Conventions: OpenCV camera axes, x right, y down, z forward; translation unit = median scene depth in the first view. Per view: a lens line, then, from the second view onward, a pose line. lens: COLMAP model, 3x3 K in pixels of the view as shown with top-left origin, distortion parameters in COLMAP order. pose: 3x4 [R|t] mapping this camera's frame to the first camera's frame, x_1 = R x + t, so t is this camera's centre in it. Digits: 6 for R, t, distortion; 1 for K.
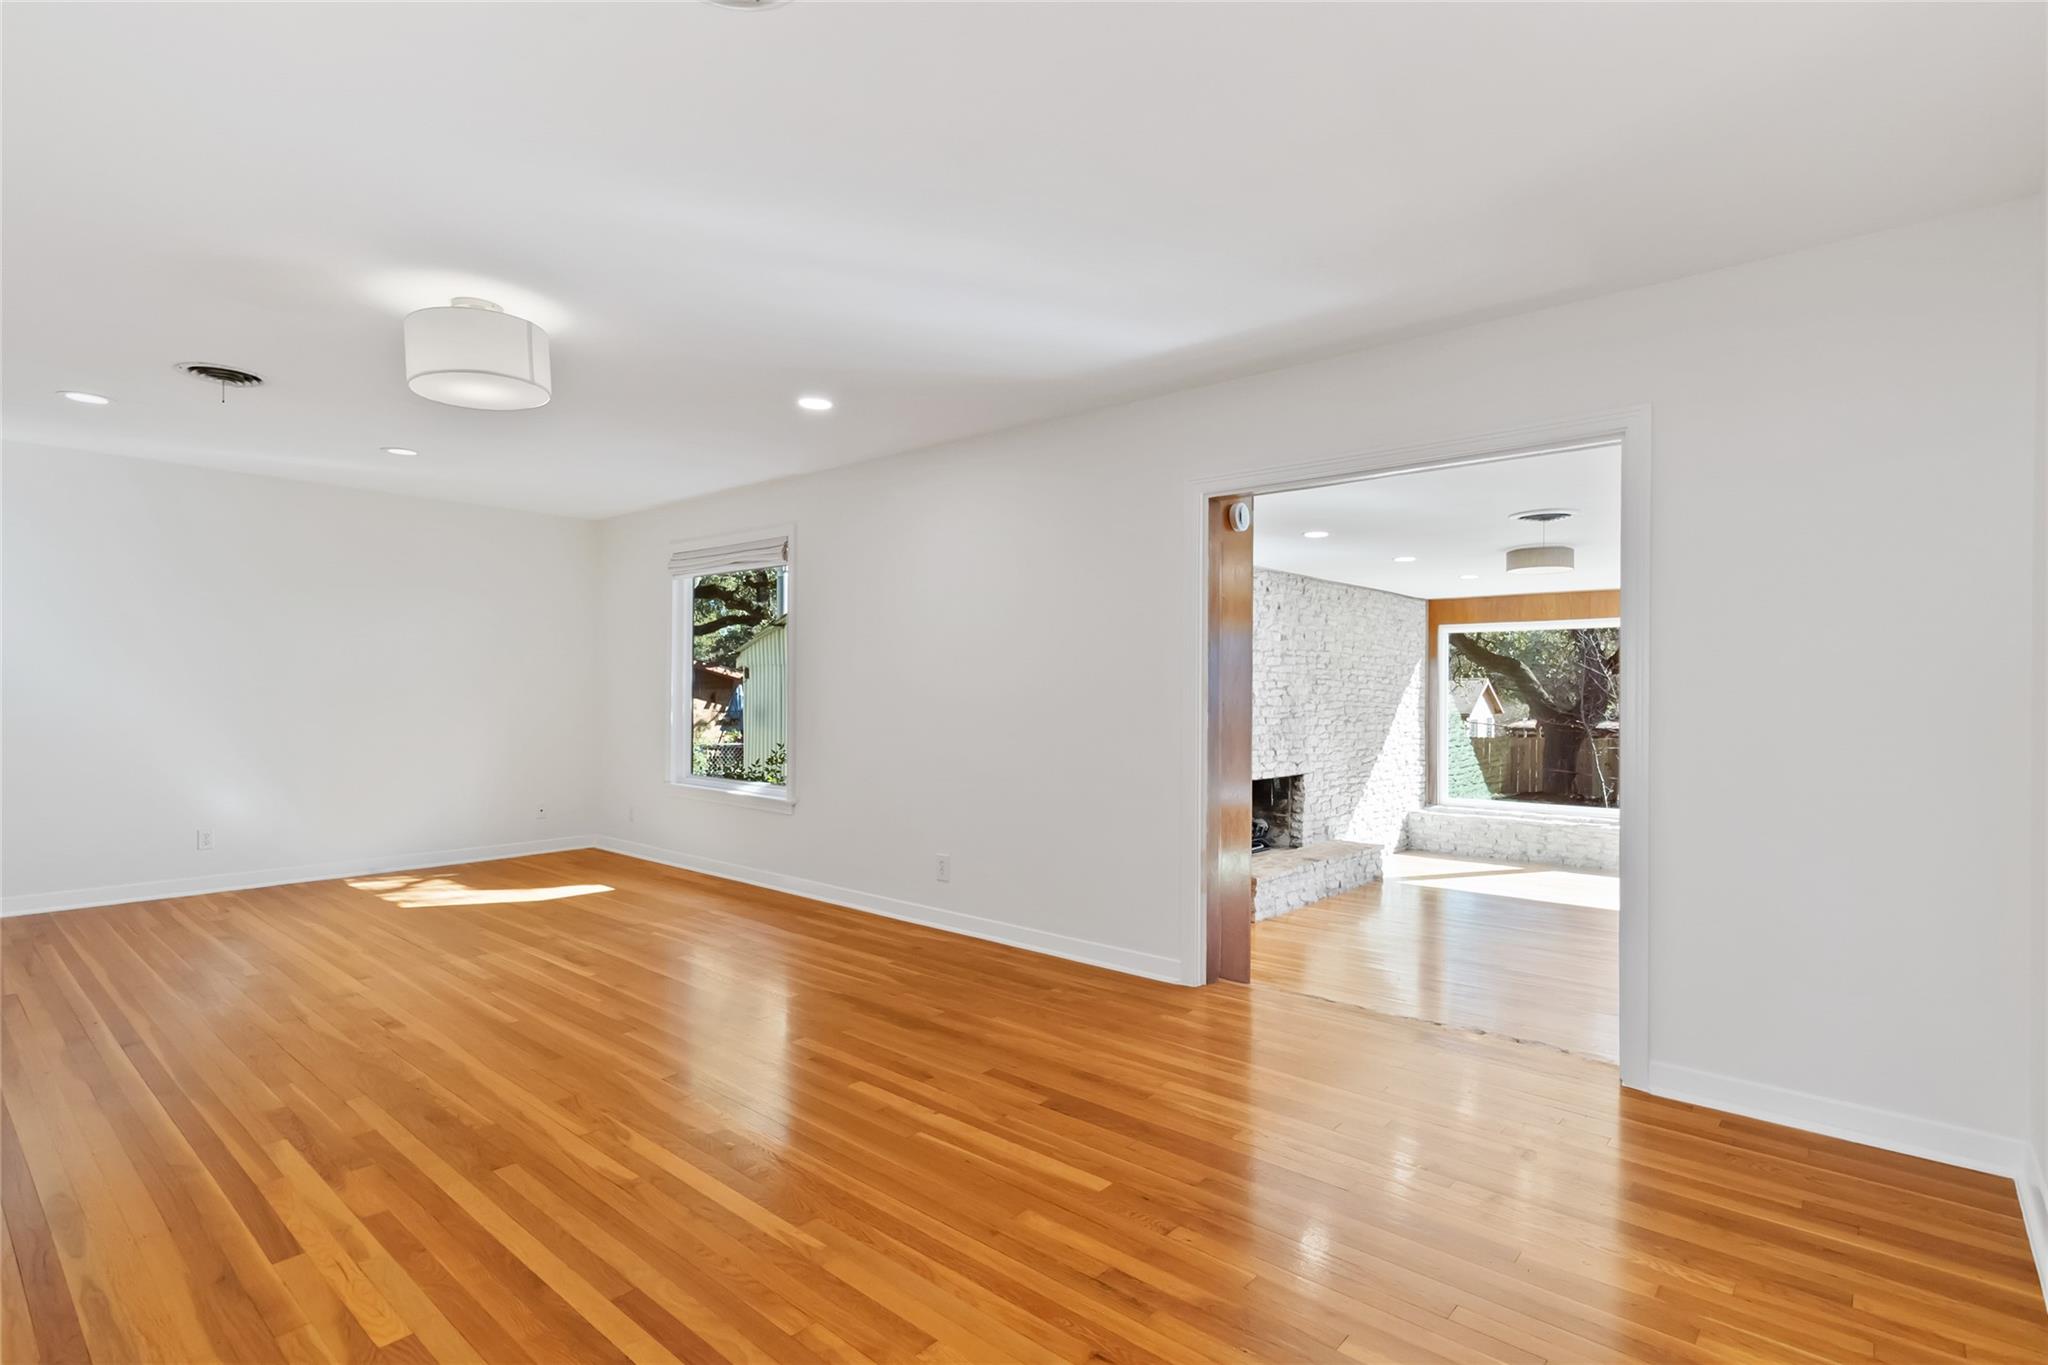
lens RADIAL K [[1020.4, 0, 1012.7], [0, 1020.4, 681.8], [0, 0, 1]] dist [-0.000121, 0.004483]
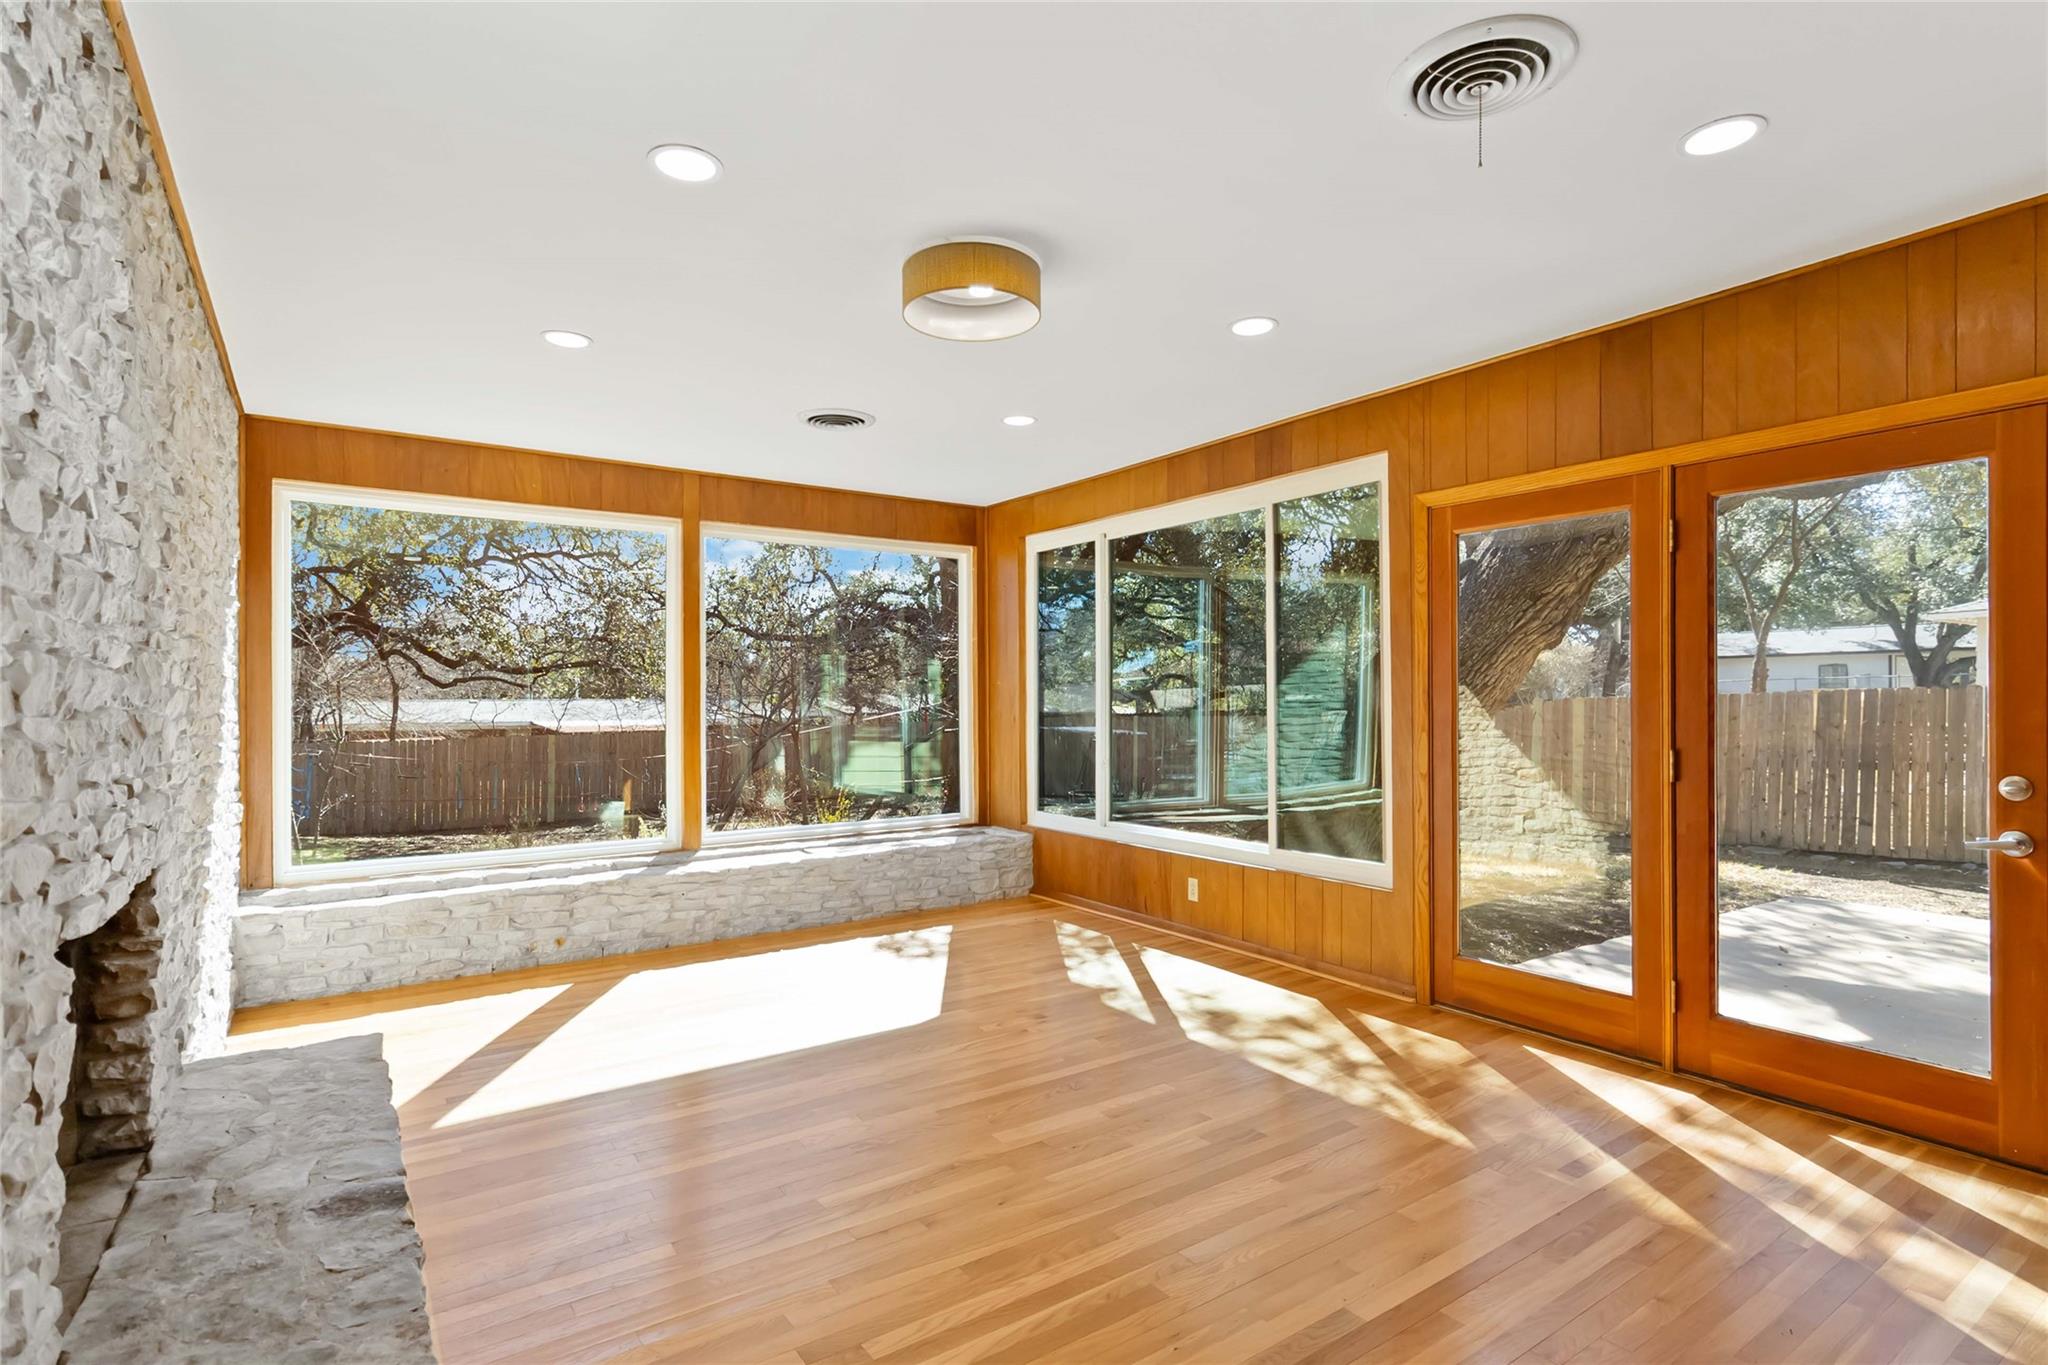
lens RADIAL K [[1020.4, 0, 1104.9], [0, 1020.4, 708.6], [0, 0, 1]] dist [-0.000121, 0.004483]
pose [[0.208875, -0.016167, 0.977809, 0.077427], [-0.003101, 0.999847, 0.017194, 0.040450], [-0.977937, -0.006623, 0.208793, 0.646356]]
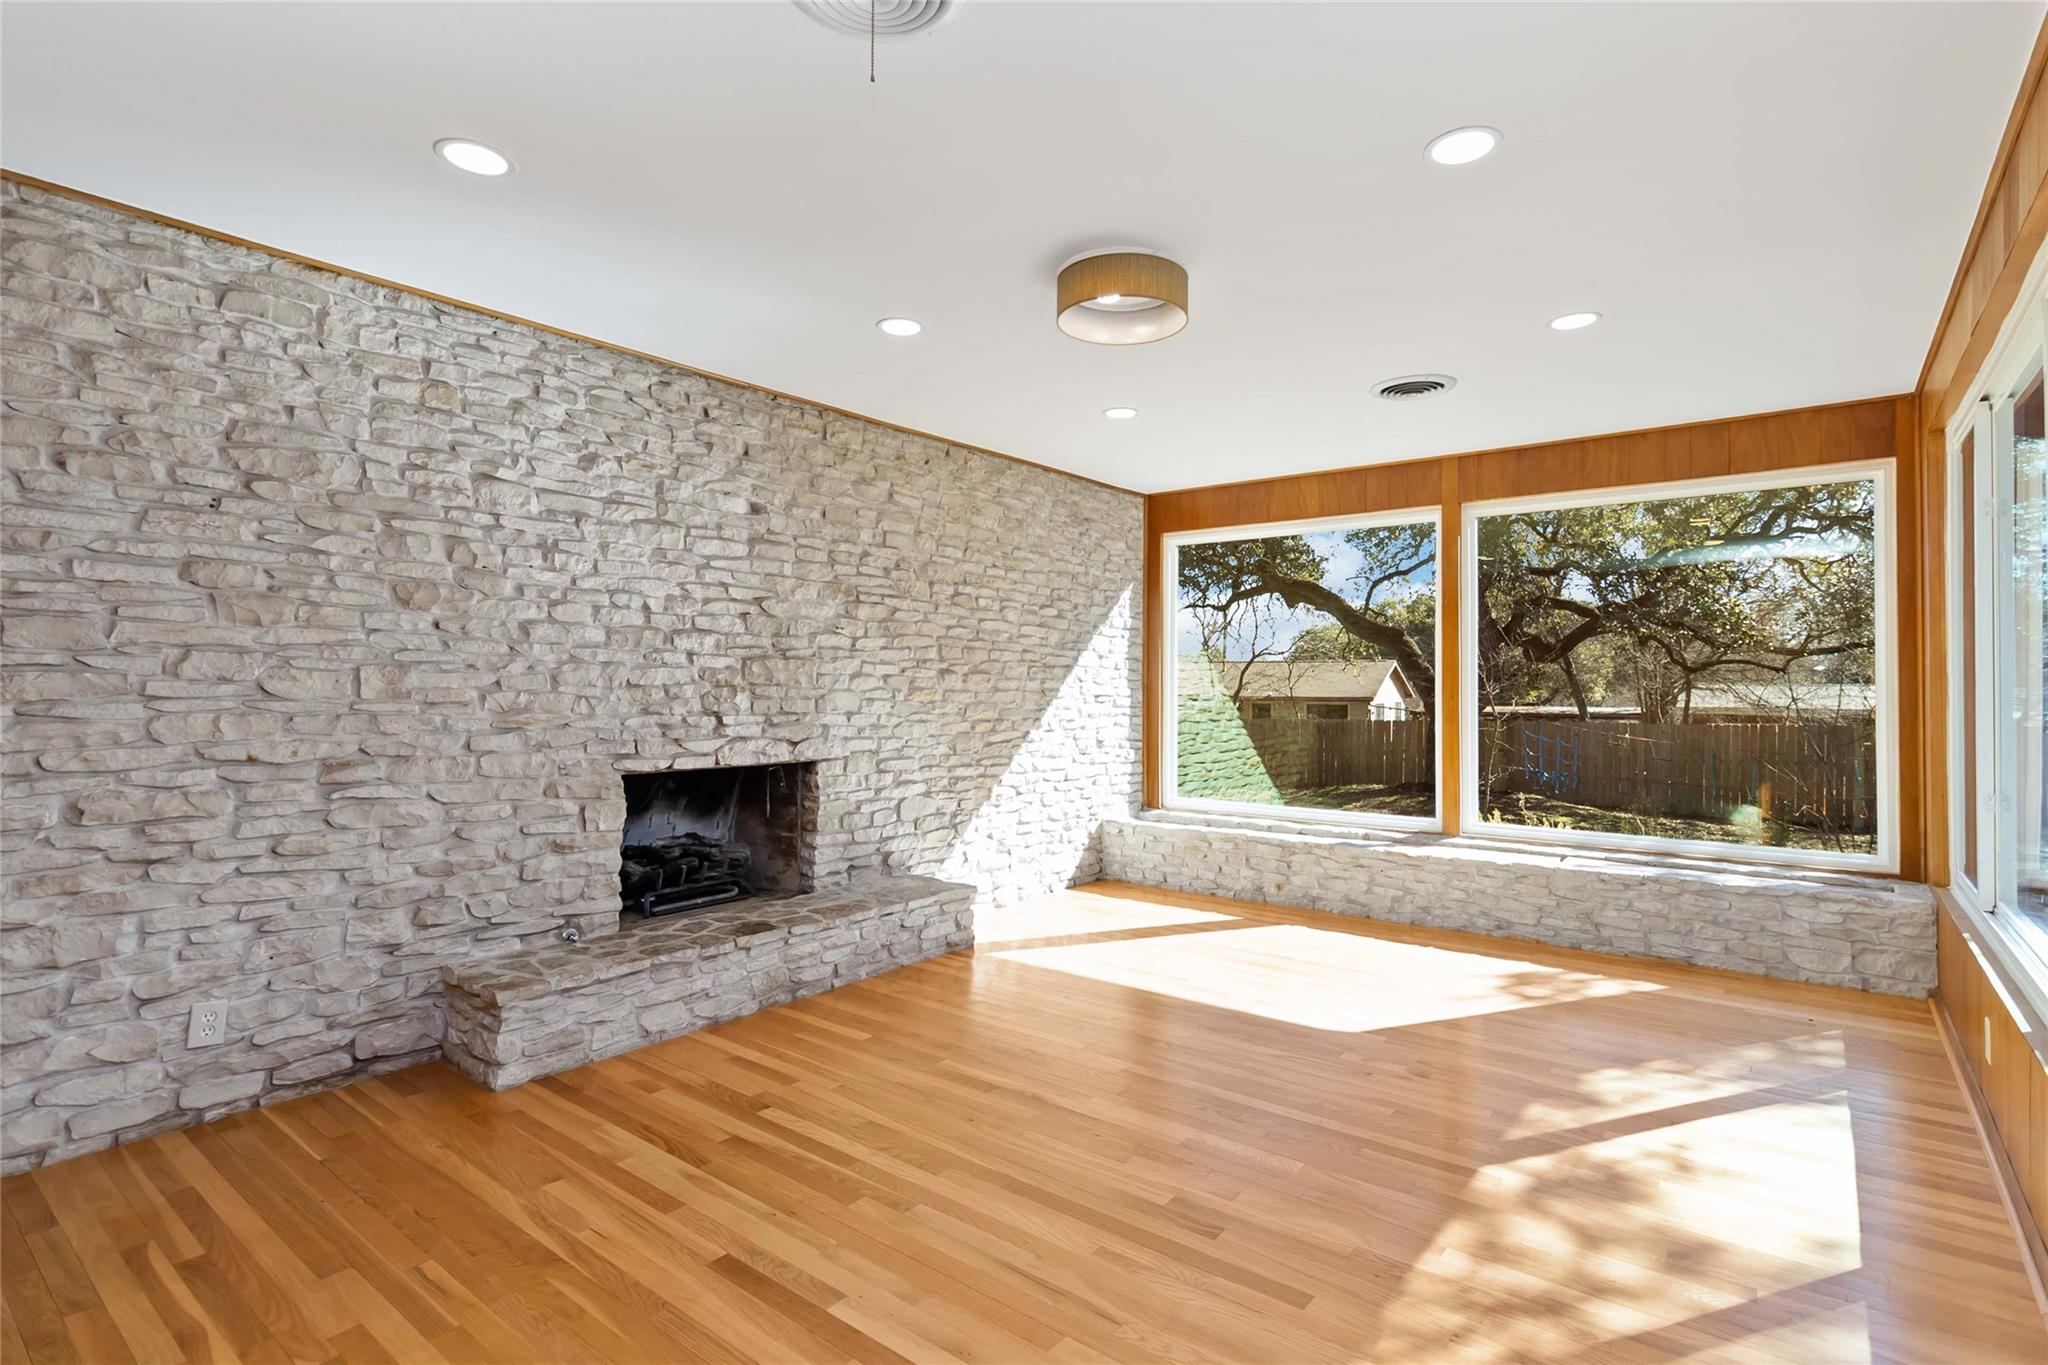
lens RADIAL K [[1020.4, 0, 990.8], [0, 1020.4, 661.3], [0, 0, 1]] dist [-0.000121, 0.004483]
pose [[0.999435, -0.000287, 0.033596, 0.334790], [0.000649, 0.999942, -0.010763, 0.039313], [-0.033591, 0.010779, 0.999378, 0.410749]]
